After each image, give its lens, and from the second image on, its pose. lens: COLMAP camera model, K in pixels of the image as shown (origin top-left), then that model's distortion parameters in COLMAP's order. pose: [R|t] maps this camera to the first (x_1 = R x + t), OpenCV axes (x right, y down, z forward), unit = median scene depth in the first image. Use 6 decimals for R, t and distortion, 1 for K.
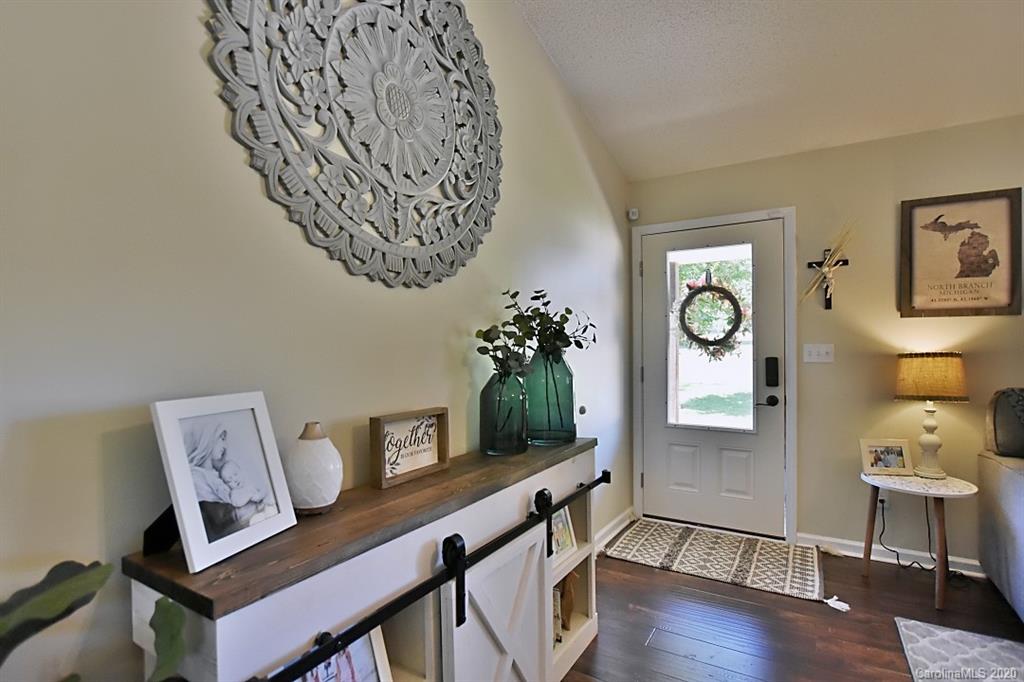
lens RADIAL K [[498.8, 0, 514.2], [0, 498.8, 347.1], [0, 0, 1]] dist [-0.026586, 0.004220]
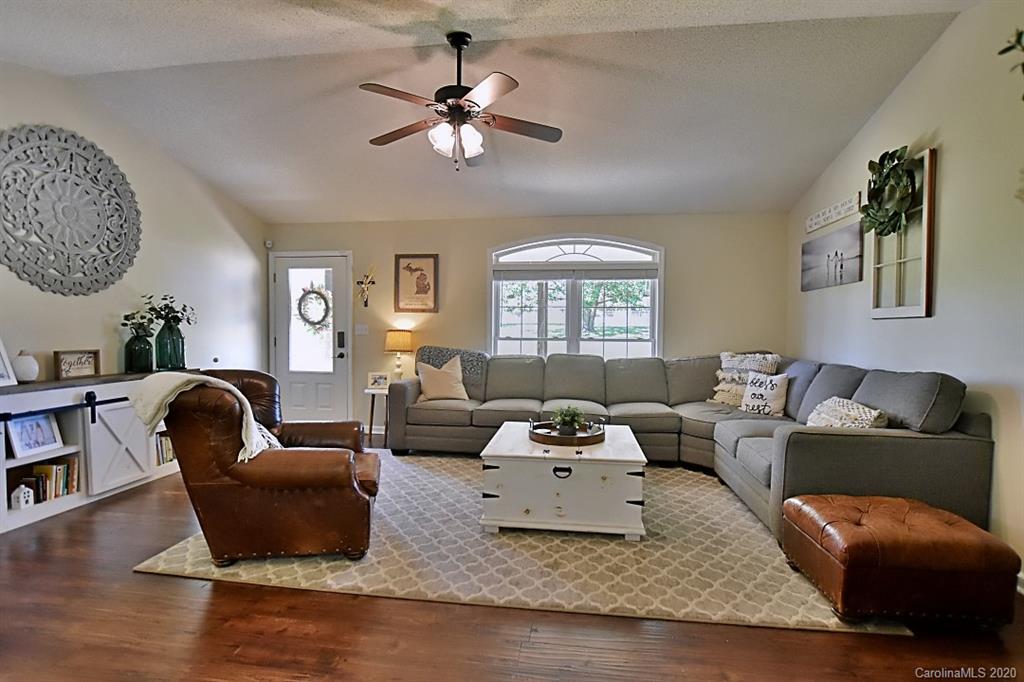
lens RADIAL K [[498.8, 0, 514.2], [0, 498.8, 347.1], [0, 0, 1]] dist [-0.026586, 0.004220]
pose [[0.913786, -0.000243, 0.406196, 0.606776], [-0.016503, 0.999152, 0.037722, -0.004455], [-0.405861, -0.041173, 0.913007, -1.594013]]
